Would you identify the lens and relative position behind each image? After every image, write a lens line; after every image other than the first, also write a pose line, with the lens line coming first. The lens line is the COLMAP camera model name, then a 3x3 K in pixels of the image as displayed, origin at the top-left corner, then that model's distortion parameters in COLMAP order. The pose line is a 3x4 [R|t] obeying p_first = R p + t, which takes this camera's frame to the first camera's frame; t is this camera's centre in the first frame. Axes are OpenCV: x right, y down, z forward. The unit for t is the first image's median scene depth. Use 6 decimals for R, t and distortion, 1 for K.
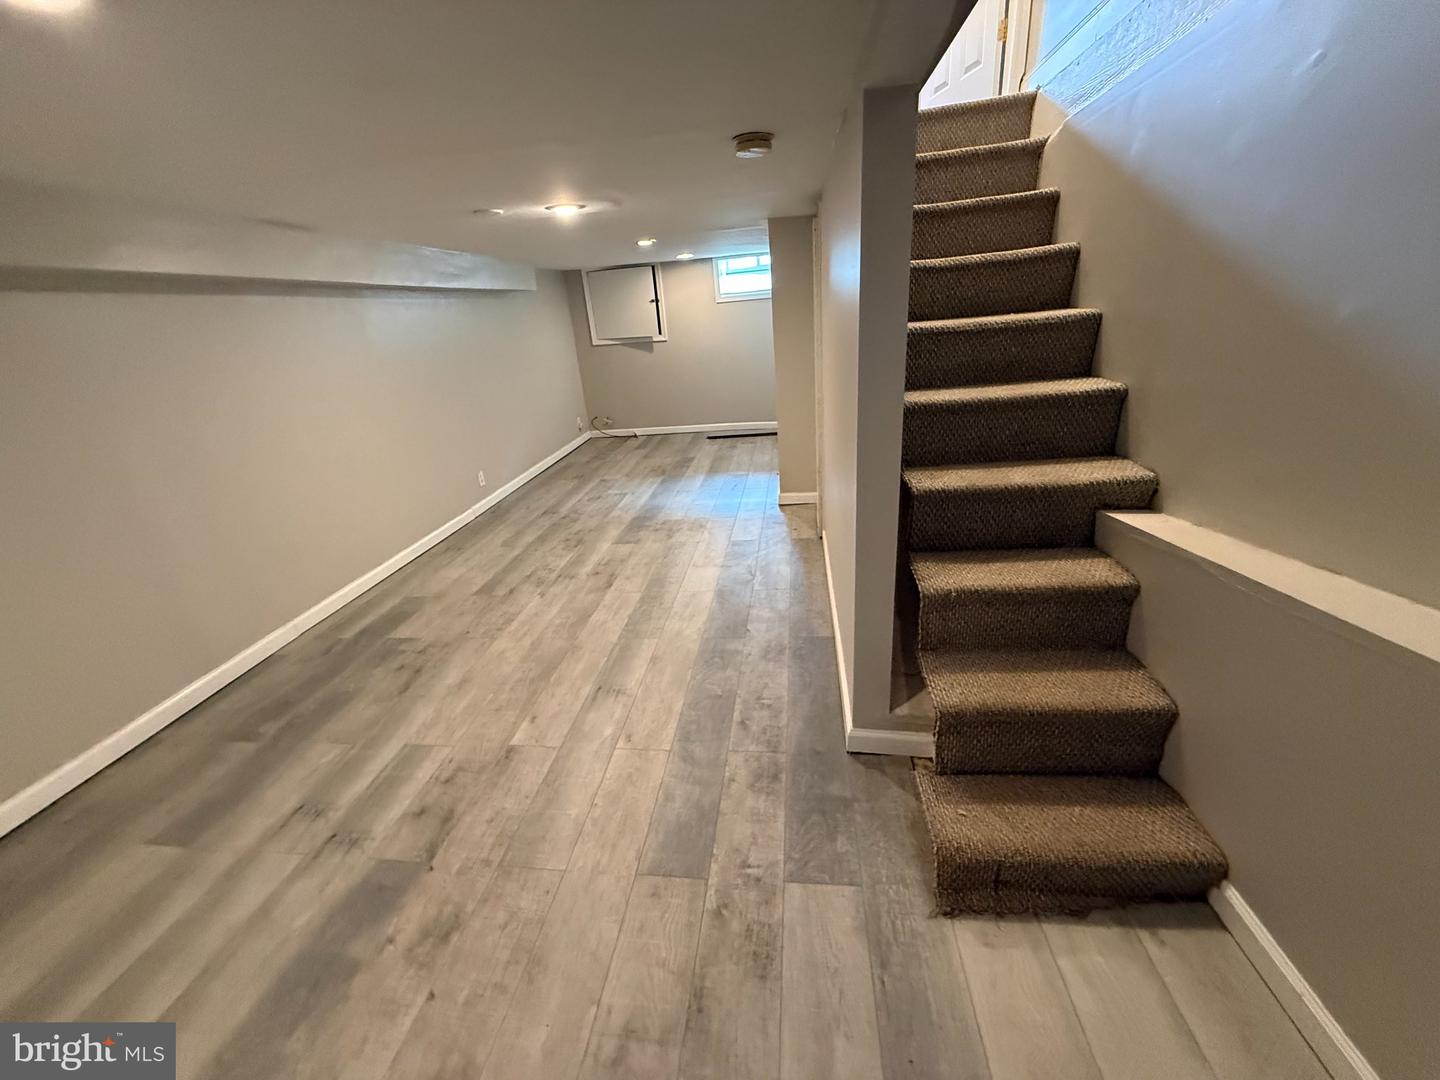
lens RADIAL K [[575.0, 0, 718.0], [0, 575.0, 540.0], [0, 0, 1]] dist [0.000569, 0.000122]
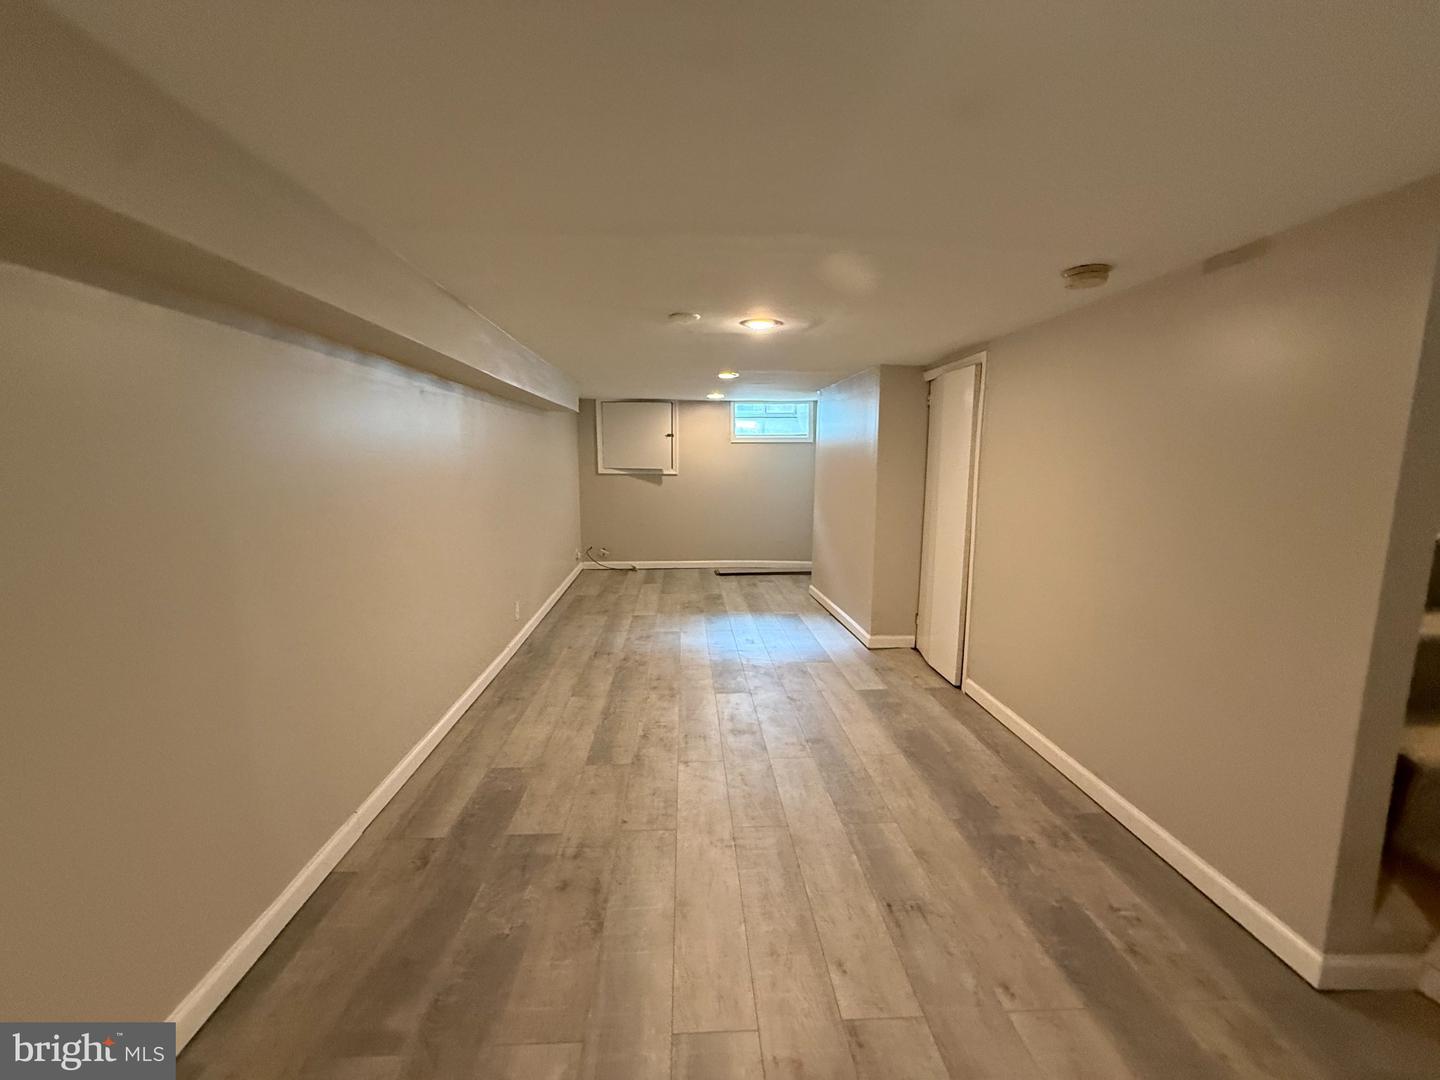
lens RADIAL K [[575.0, 0, 716.9], [0, 575.0, 541.7], [0, 0, 1]] dist [0.000569, 0.000122]
pose [[0.980613, 0.052121, 0.188893, -0.346806], [-0.005699, 0.971155, -0.238382, -0.007713], [-0.195869, 0.232684, 0.952624, 0.147265]]
